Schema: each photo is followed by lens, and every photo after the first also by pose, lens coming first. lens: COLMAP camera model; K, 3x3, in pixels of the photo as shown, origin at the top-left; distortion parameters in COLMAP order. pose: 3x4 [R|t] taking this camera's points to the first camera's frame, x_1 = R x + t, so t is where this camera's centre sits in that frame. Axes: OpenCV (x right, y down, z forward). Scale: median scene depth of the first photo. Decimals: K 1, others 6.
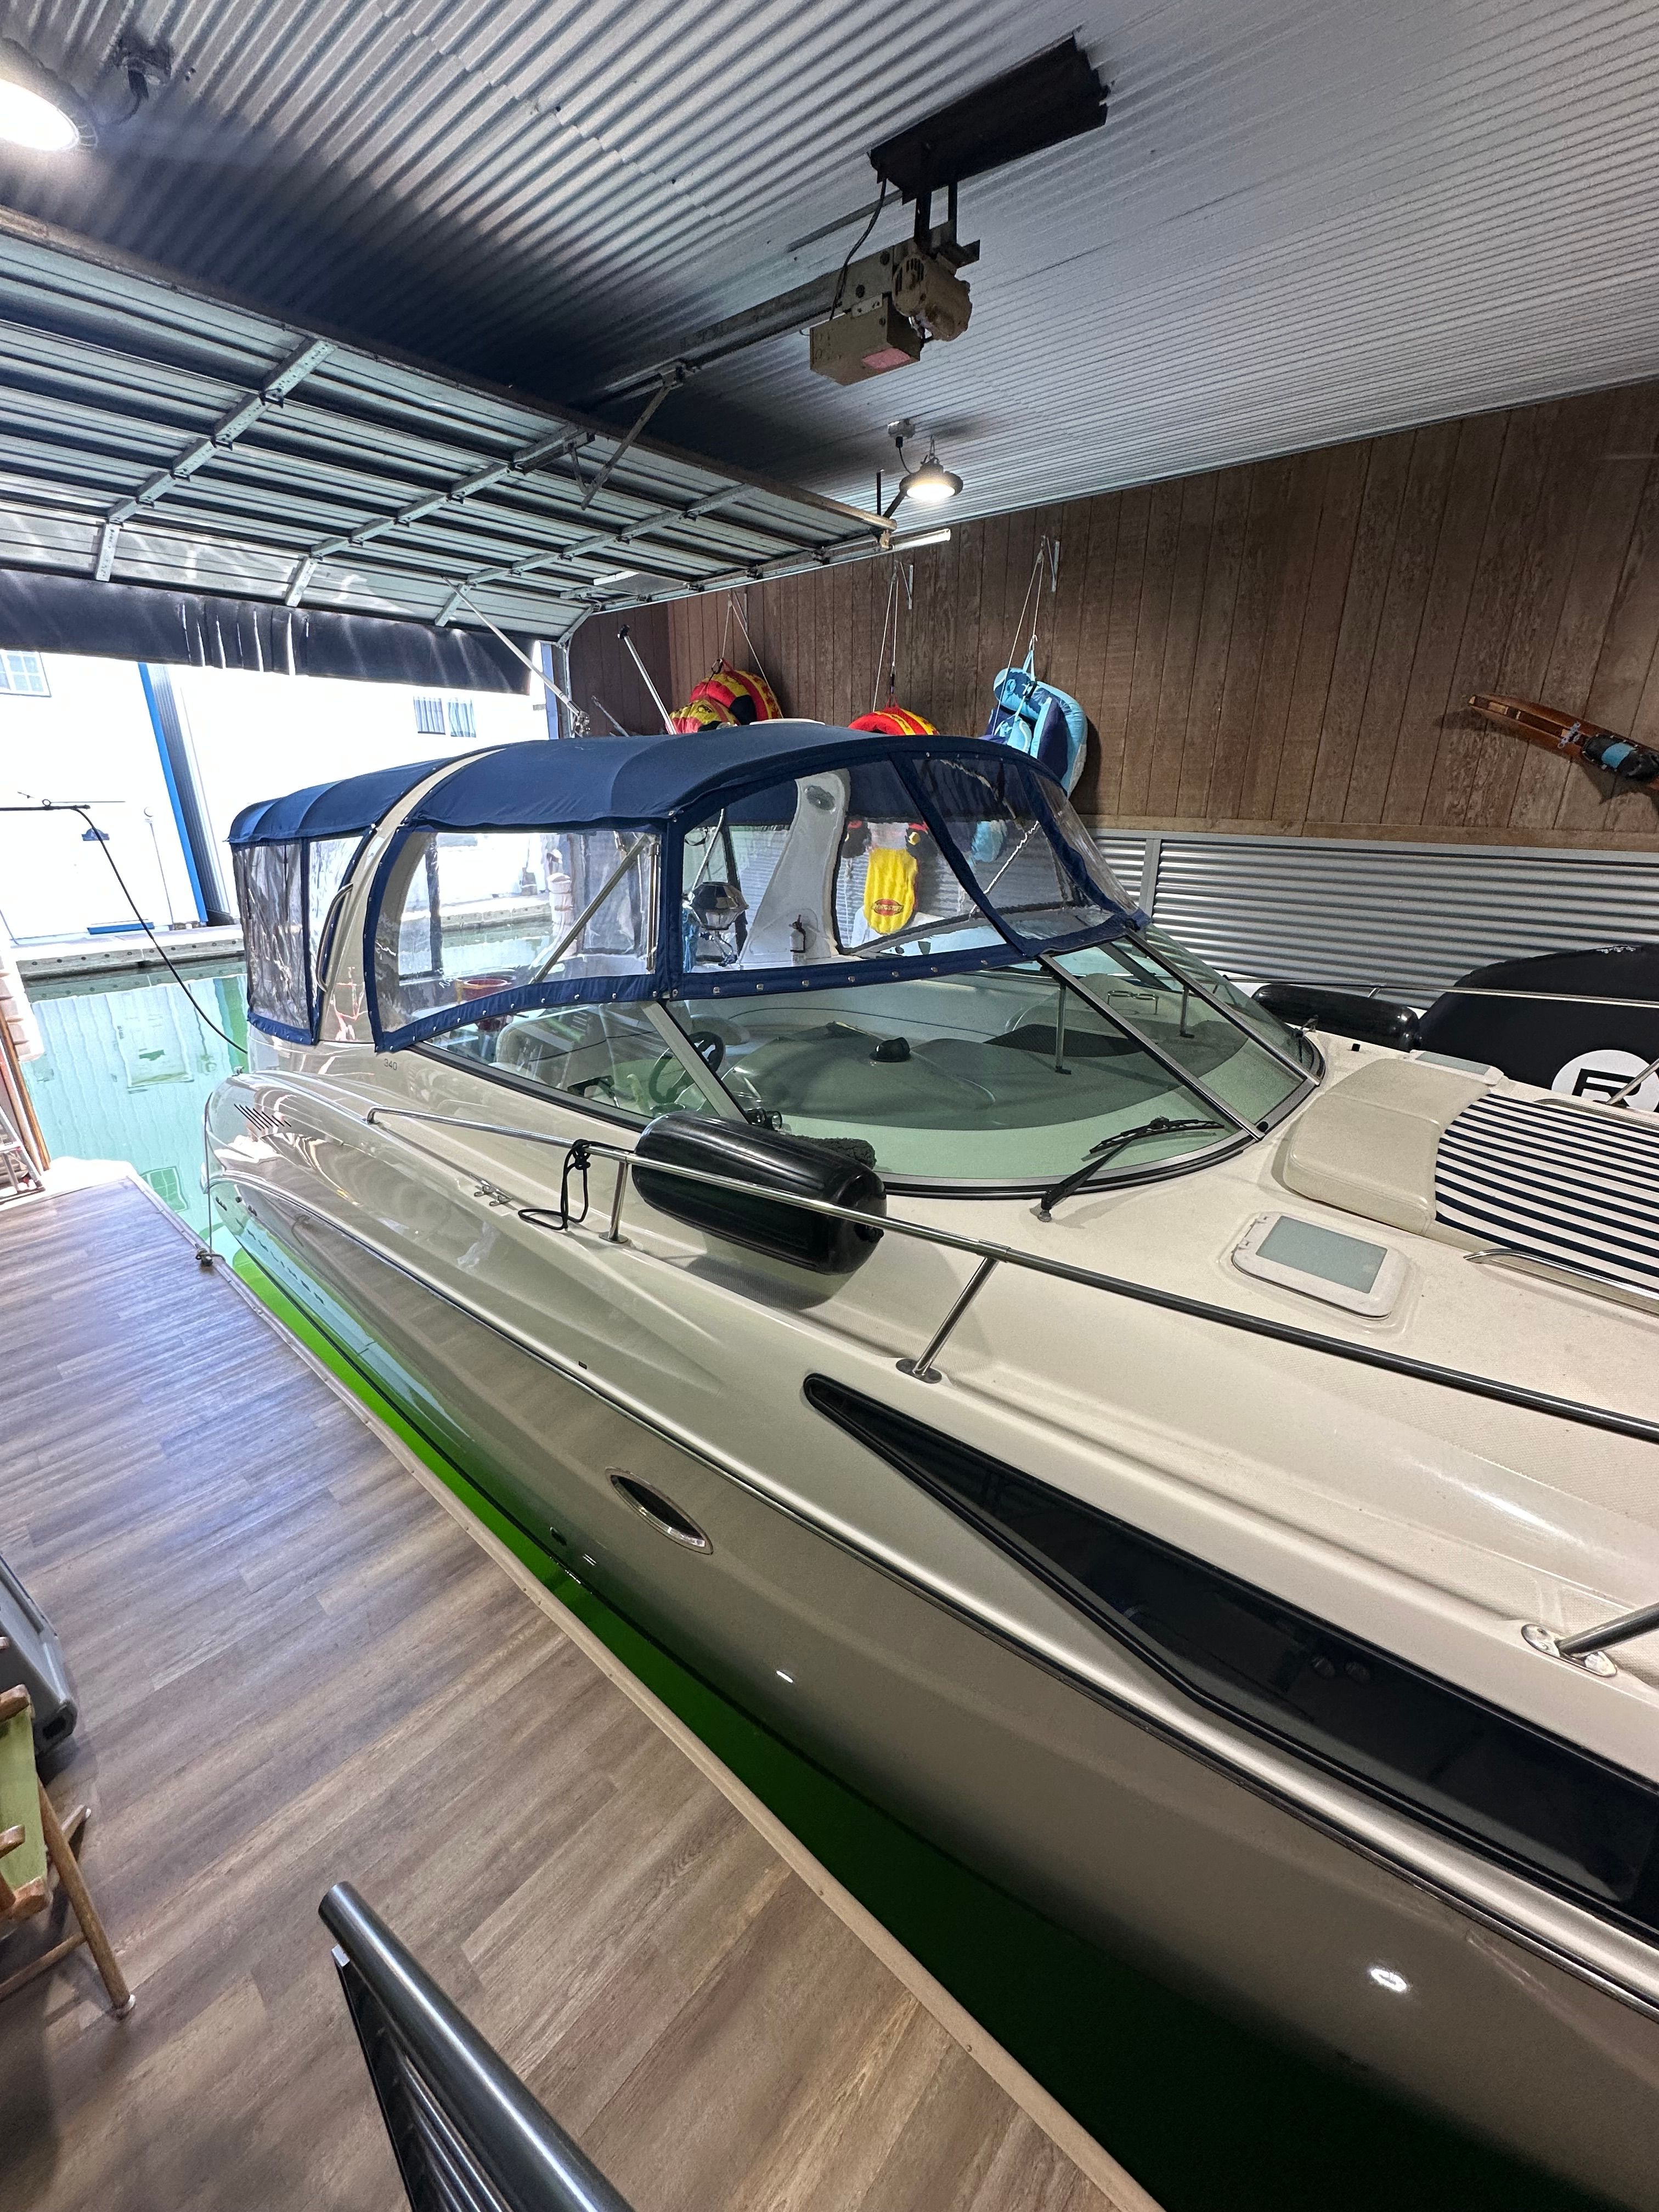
lens RADIAL K [[879.0, 0, 830.3], [0, 879.0, 1100.3], [0, 0, 1]] dist [-0.001911, -0.000311]
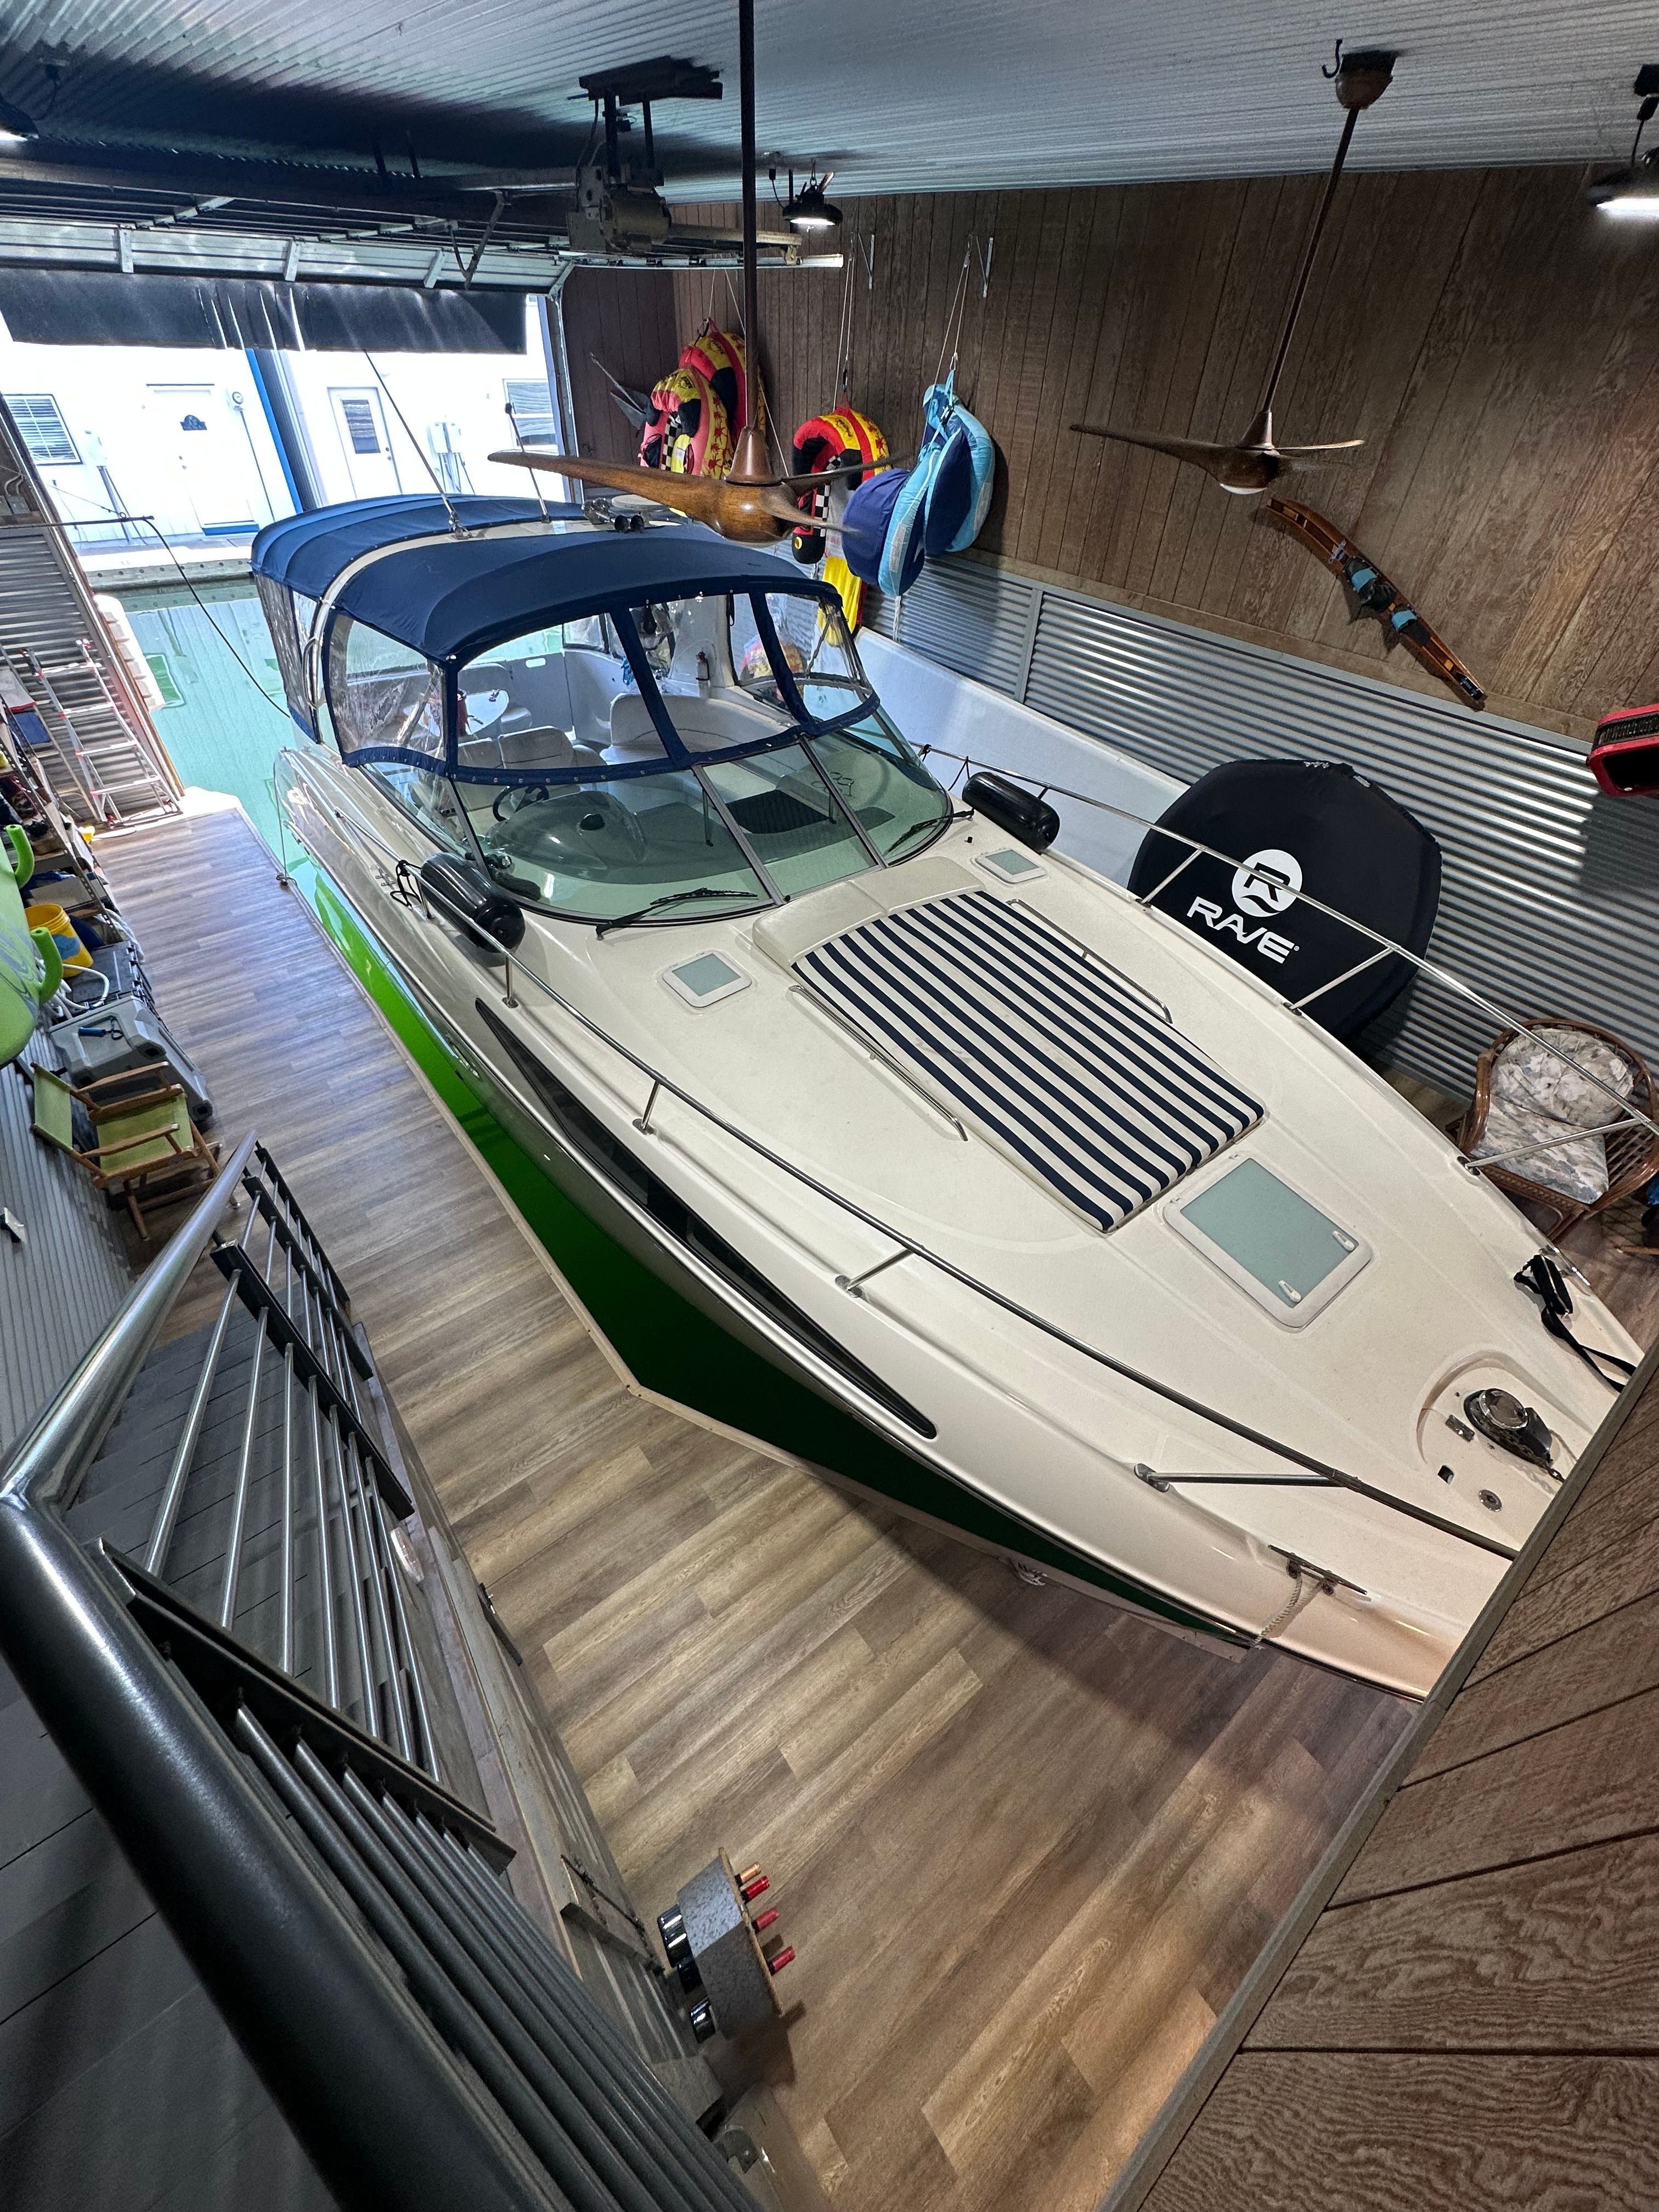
lens RADIAL K [[879.0, 0, 830.3], [0, 879.0, 1100.3], [0, 0, 1]] dist [-0.001911, -0.000311]
pose [[0.981731, 0.151797, -0.114723, 0.555581], [-0.096845, 0.917635, 0.385443, -0.182833], [0.163783, -0.367291, 0.915572, -0.454326]]
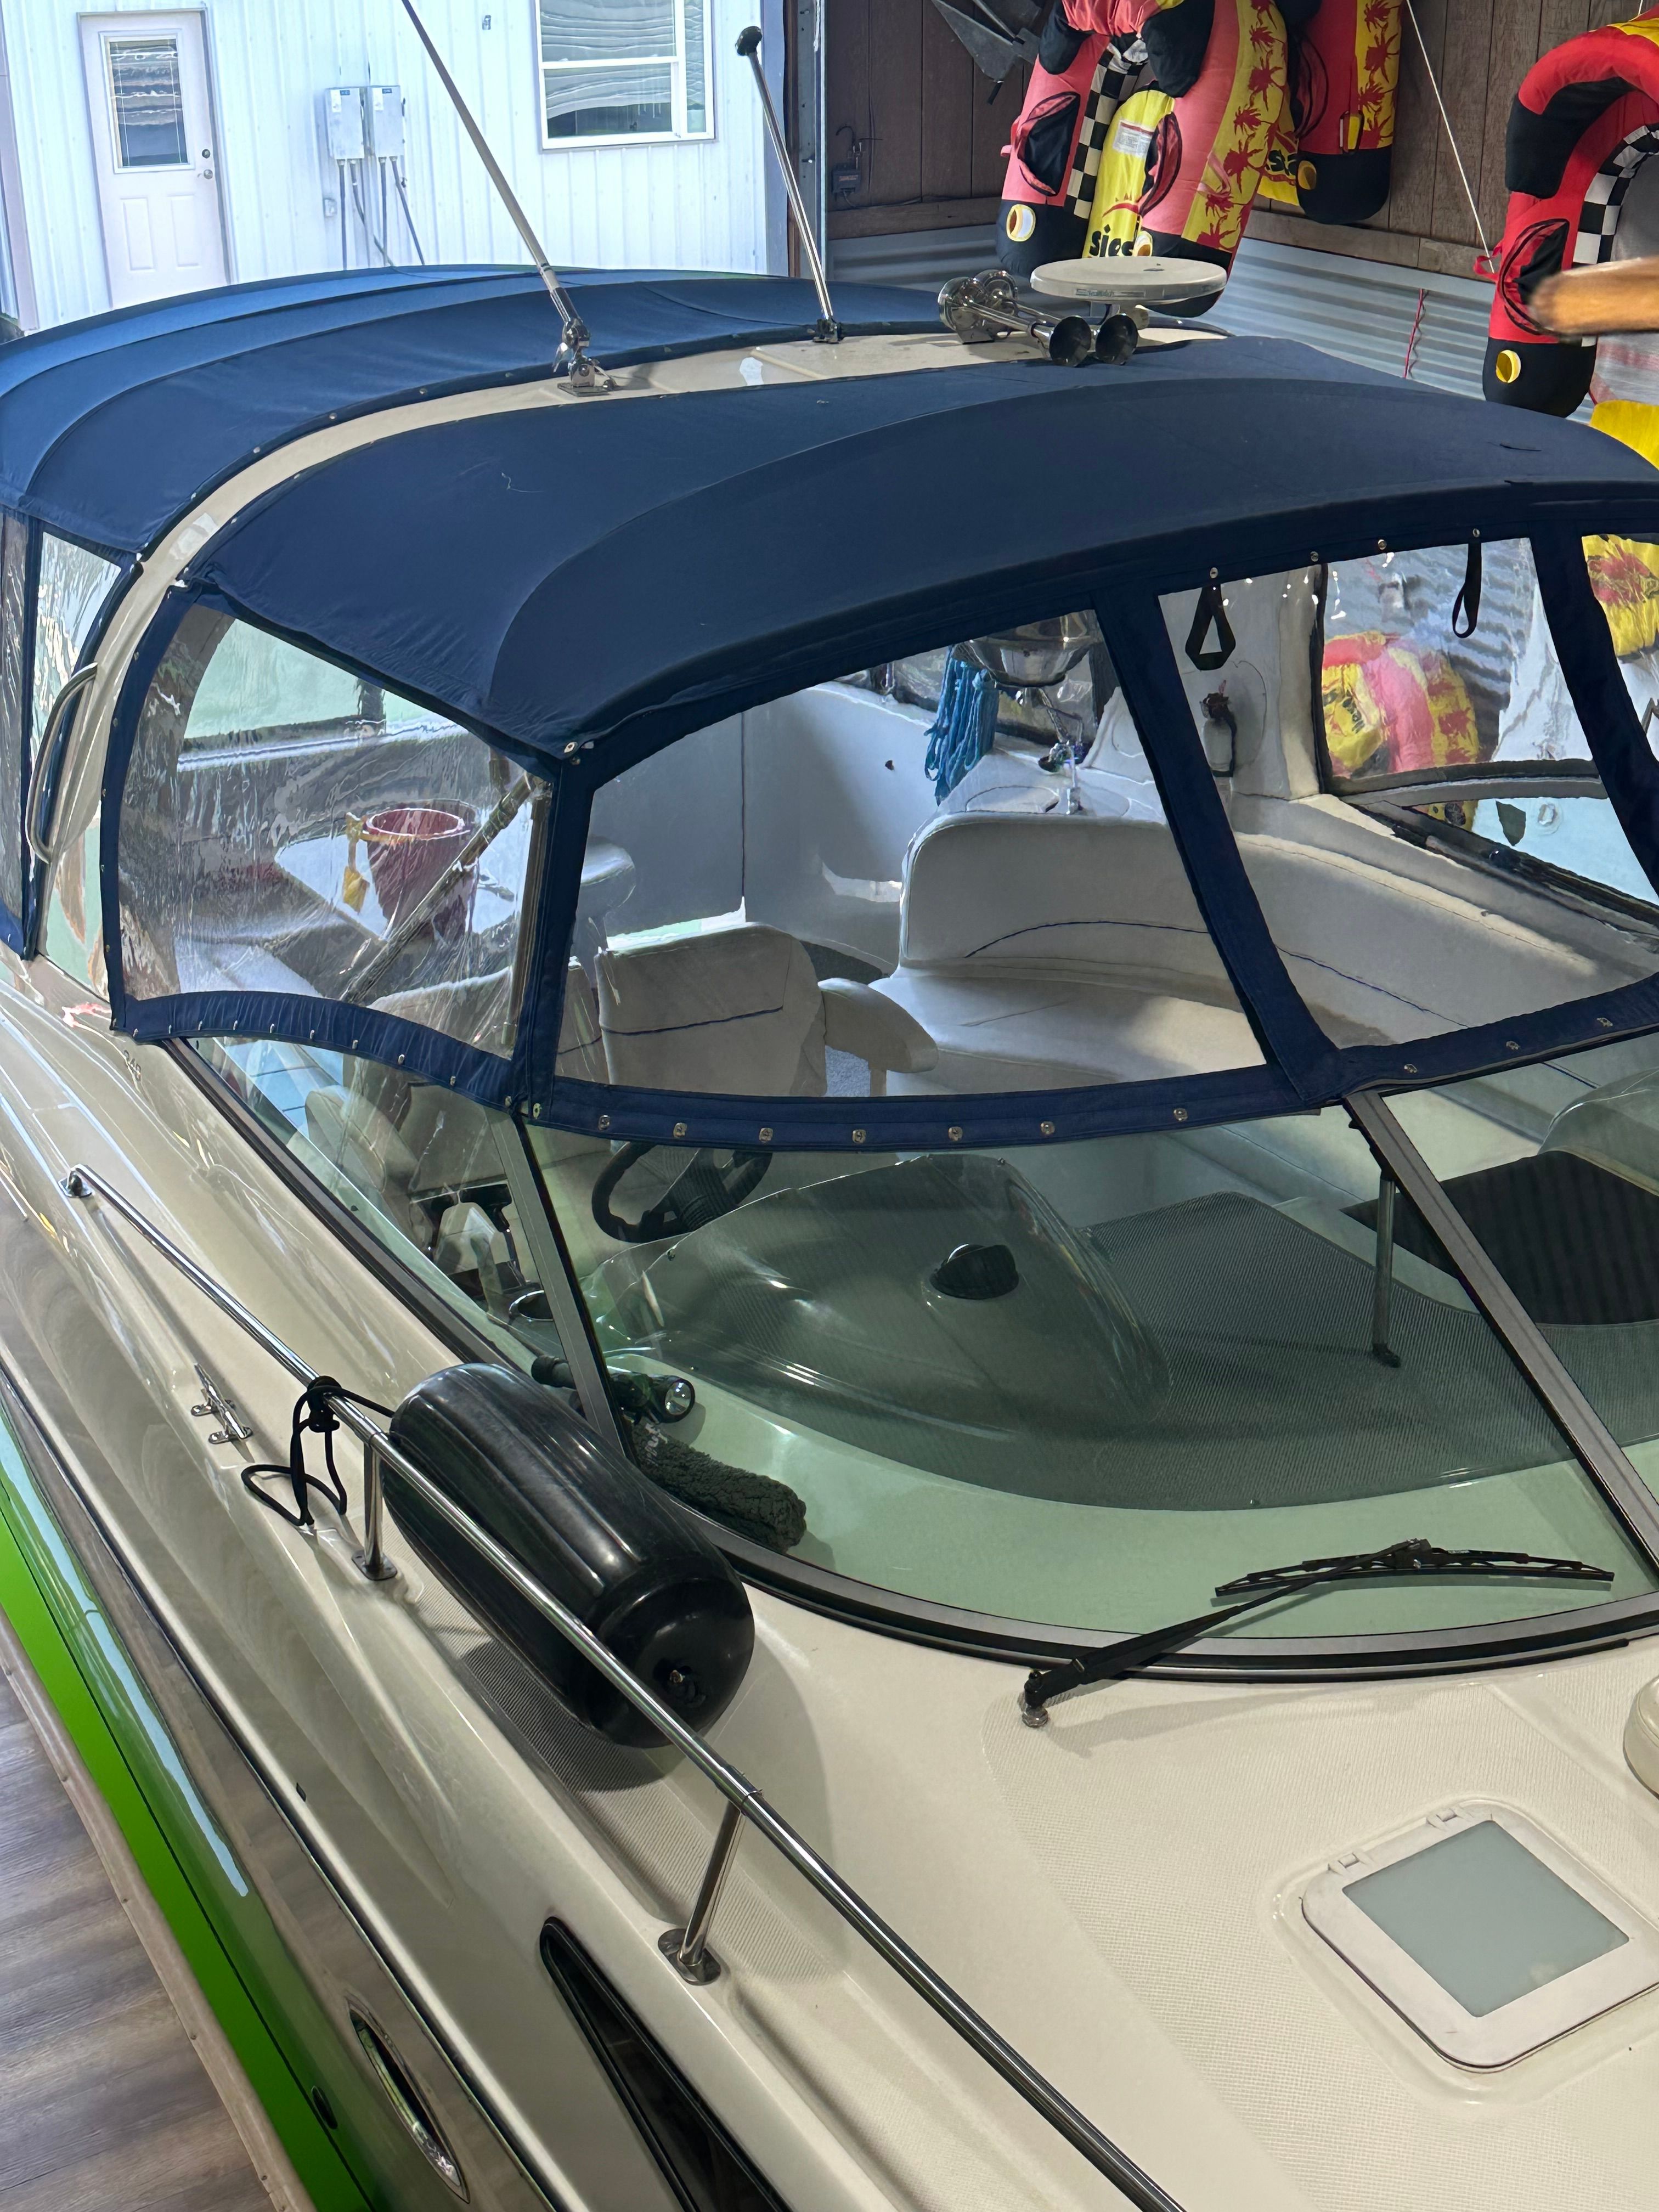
lens RADIAL K [[2812.1, 0, 829.5], [0, 2812.1, 1106.0], [0, 0, 1]] dist [0.167803, -0.363530]
pose [[0.939926, 0.131746, -0.314931, 0.328968], [-0.102712, 0.988923, 0.107150, -0.211133], [0.325560, -0.068366, 0.943047, -0.320292]]
